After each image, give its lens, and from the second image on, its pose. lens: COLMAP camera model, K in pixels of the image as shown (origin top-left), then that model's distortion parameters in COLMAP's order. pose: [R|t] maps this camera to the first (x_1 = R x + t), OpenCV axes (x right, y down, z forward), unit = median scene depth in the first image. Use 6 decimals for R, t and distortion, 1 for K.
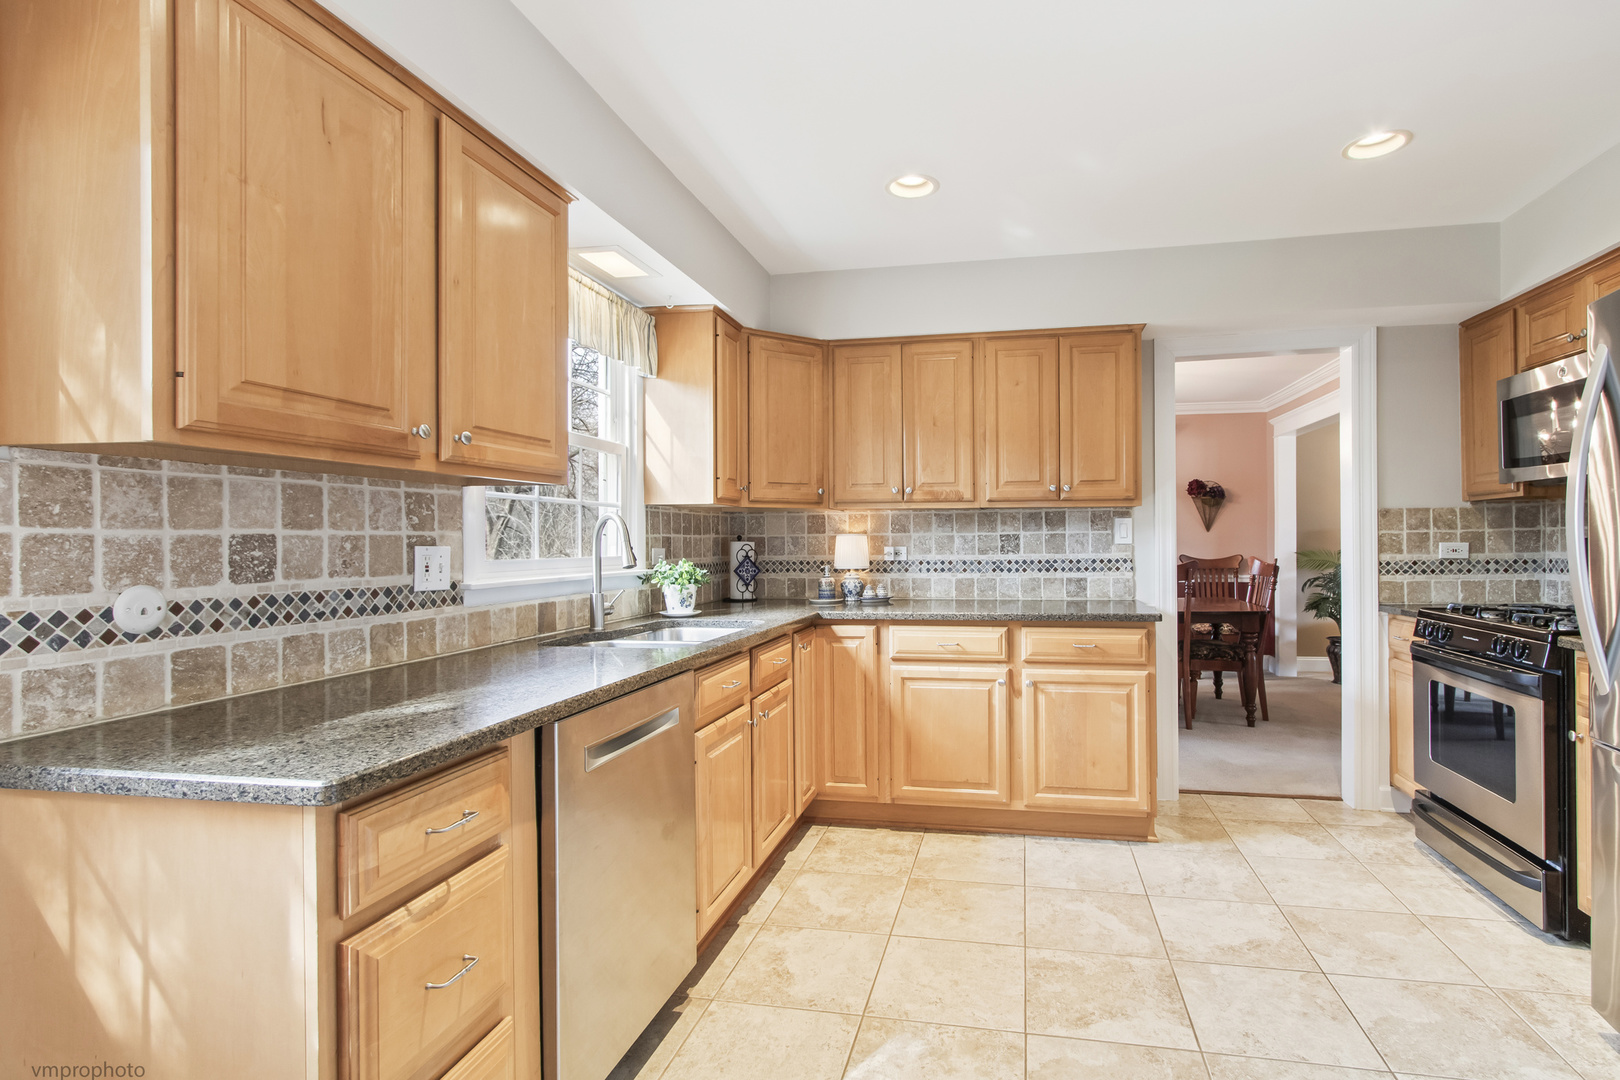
lens RADIAL K [[746.1, 0, 883.2], [0, 746.1, 544.5], [0, 0, 1]] dist [0.000054, -0.000517]
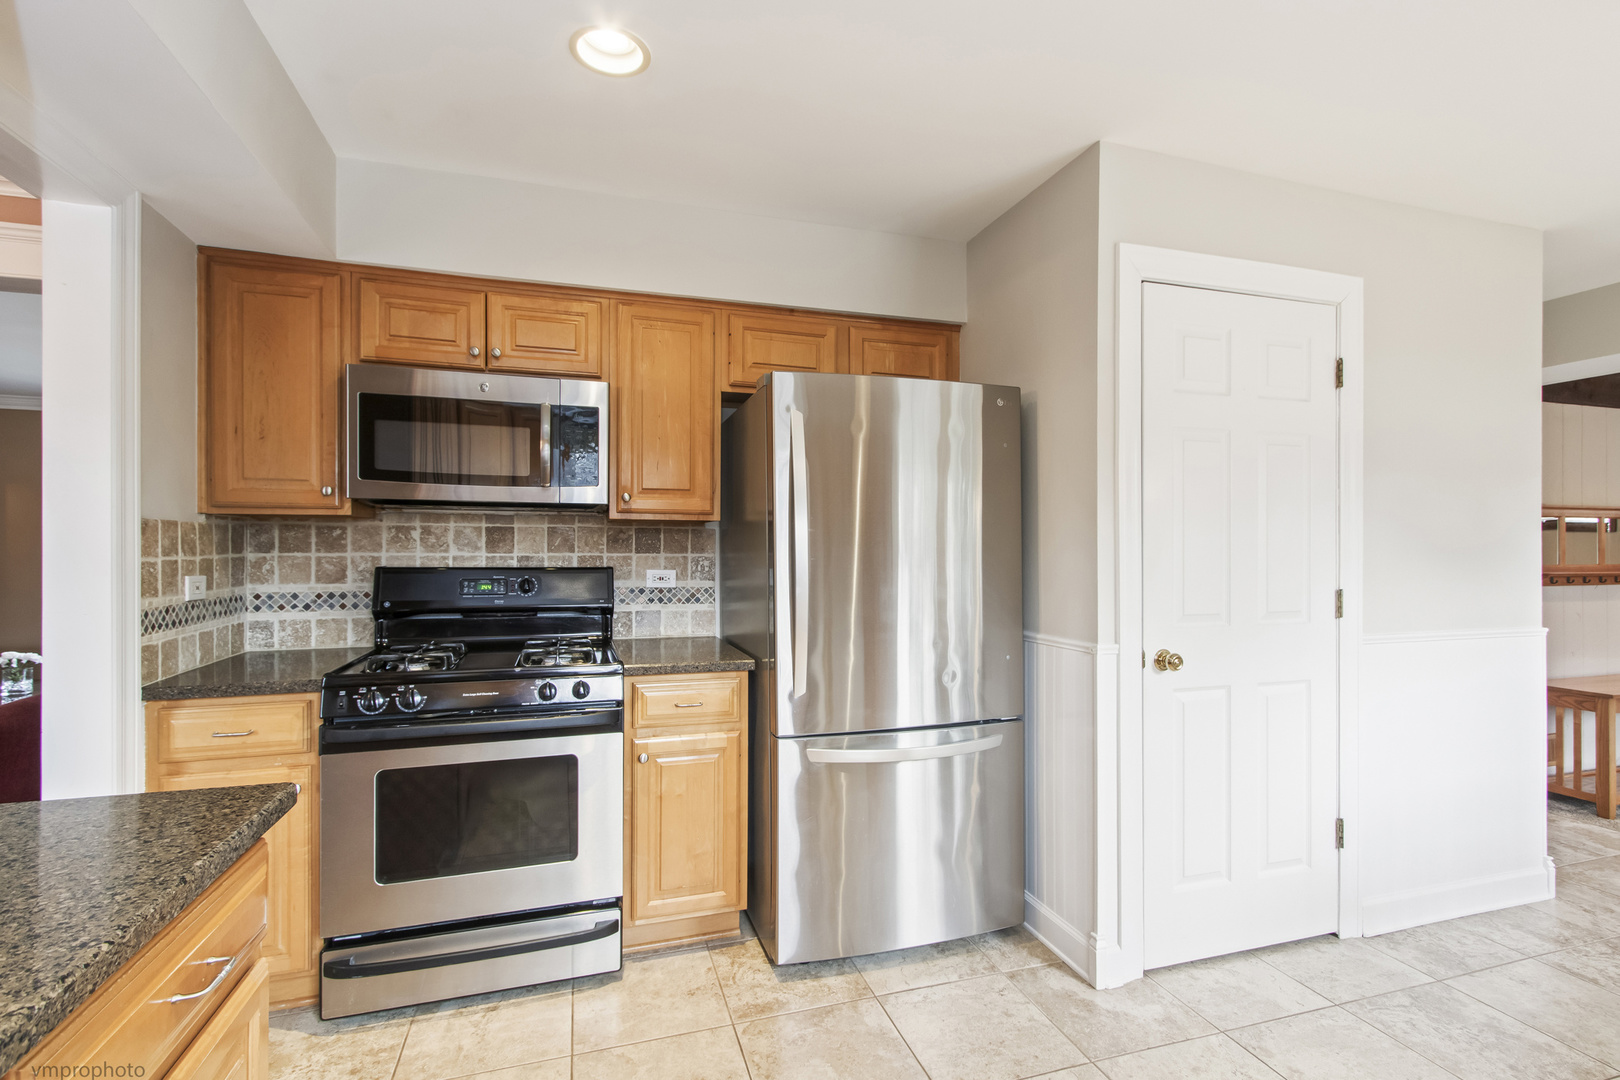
lens RADIAL K [[746.1, 0, 815.9], [0, 746.1, 548.1], [0, 0, 1]] dist [0.000054, -0.000517]
pose [[-0.478219, 0.011357, 0.878167, -0.074588], [0.007587, 0.999932, -0.008800, -0.017895], [-0.878208, 0.002454, -0.478273, 0.894016]]
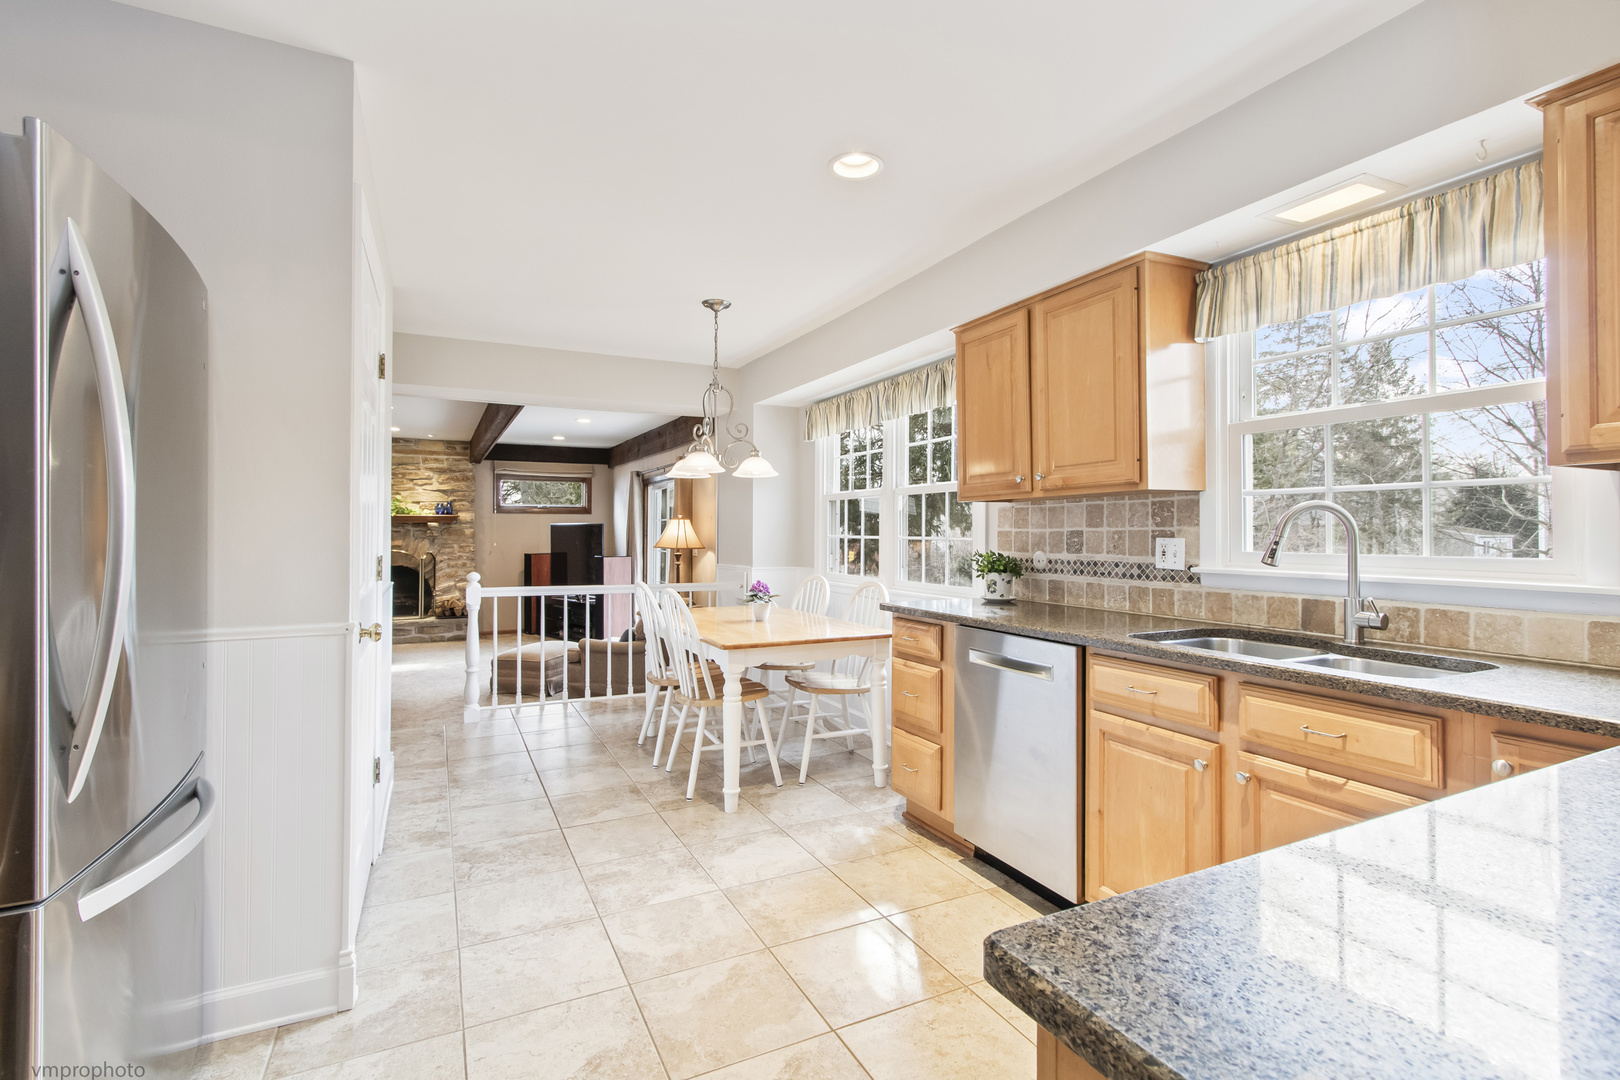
lens RADIAL K [[746.1, 0, 810.9], [0, 746.1, 523.3], [0, 0, 1]] dist [0.000054, -0.000517]
pose [[-0.789023, -0.002486, -0.614358, 0.495538], [0.000357, 0.999990, -0.004504, -0.011819], [0.614363, -0.003773, -0.789014, 1.058245]]
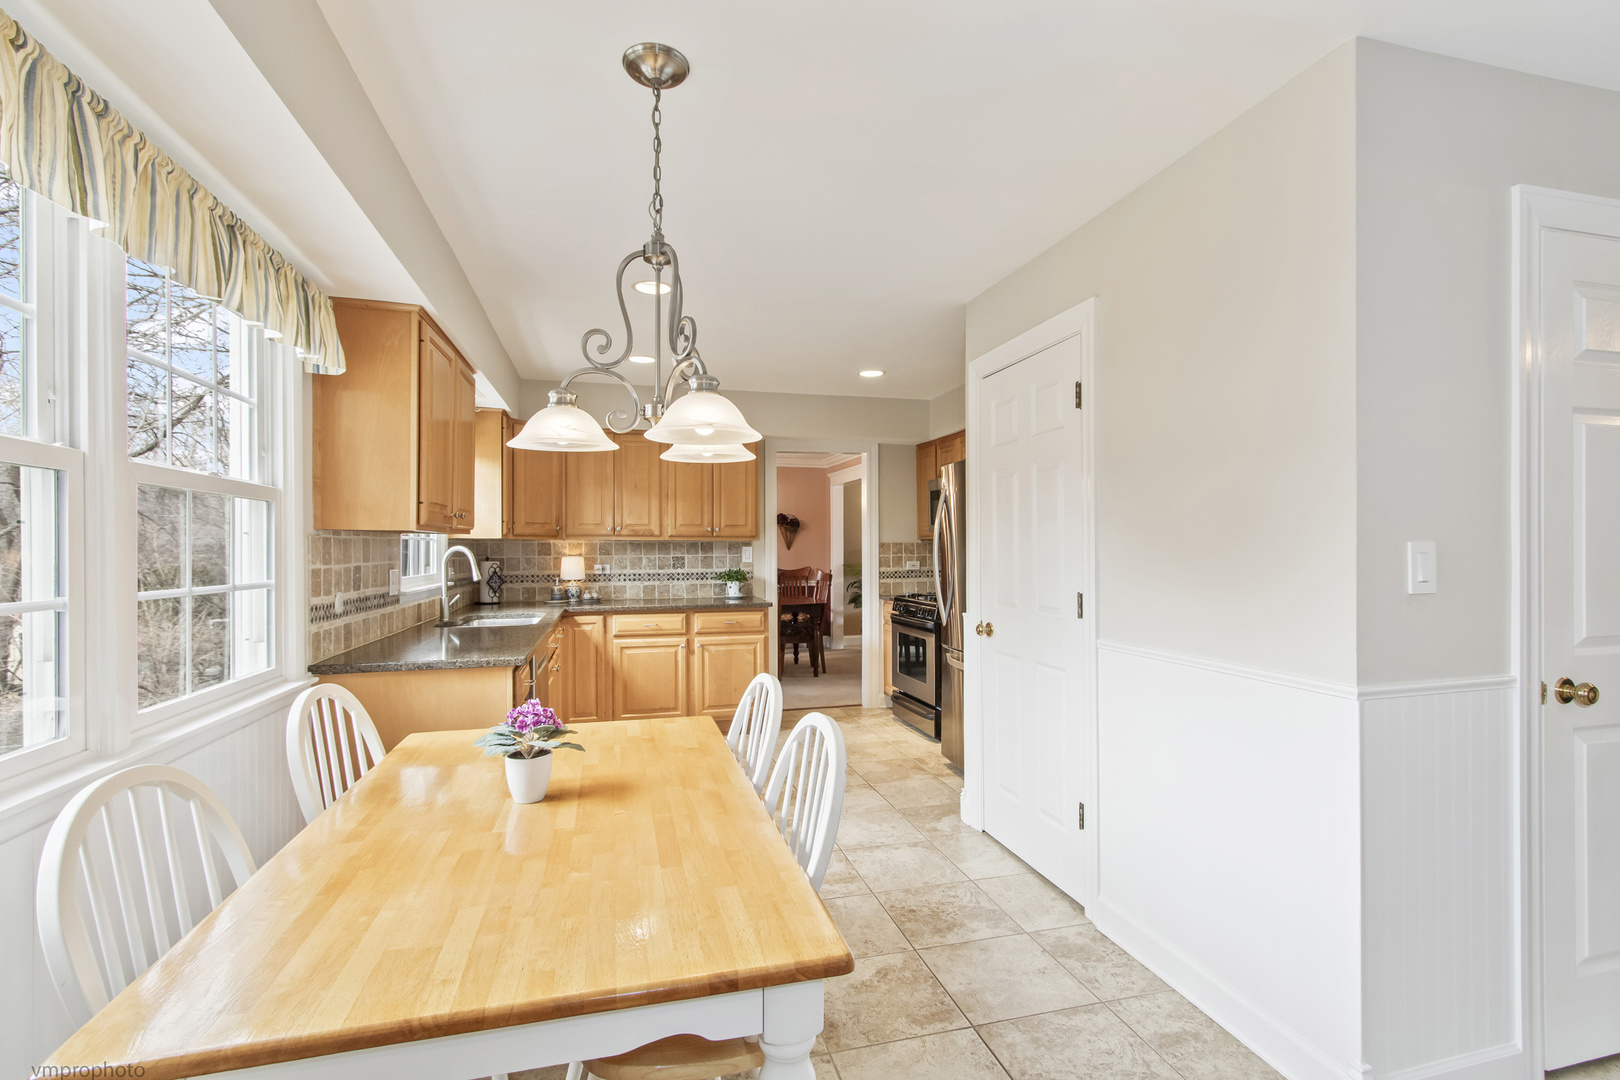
lens RADIAL K [[746.1, 0, 815.8], [0, 746.1, 544.0], [0, 0, 1]] dist [0.000054, -0.000517]
pose [[0.896676, 0.007726, 0.442621, -0.303671], [-0.002000, 0.999908, -0.013401, -0.022163], [-0.442684, 0.011131, 0.896609, -0.609560]]
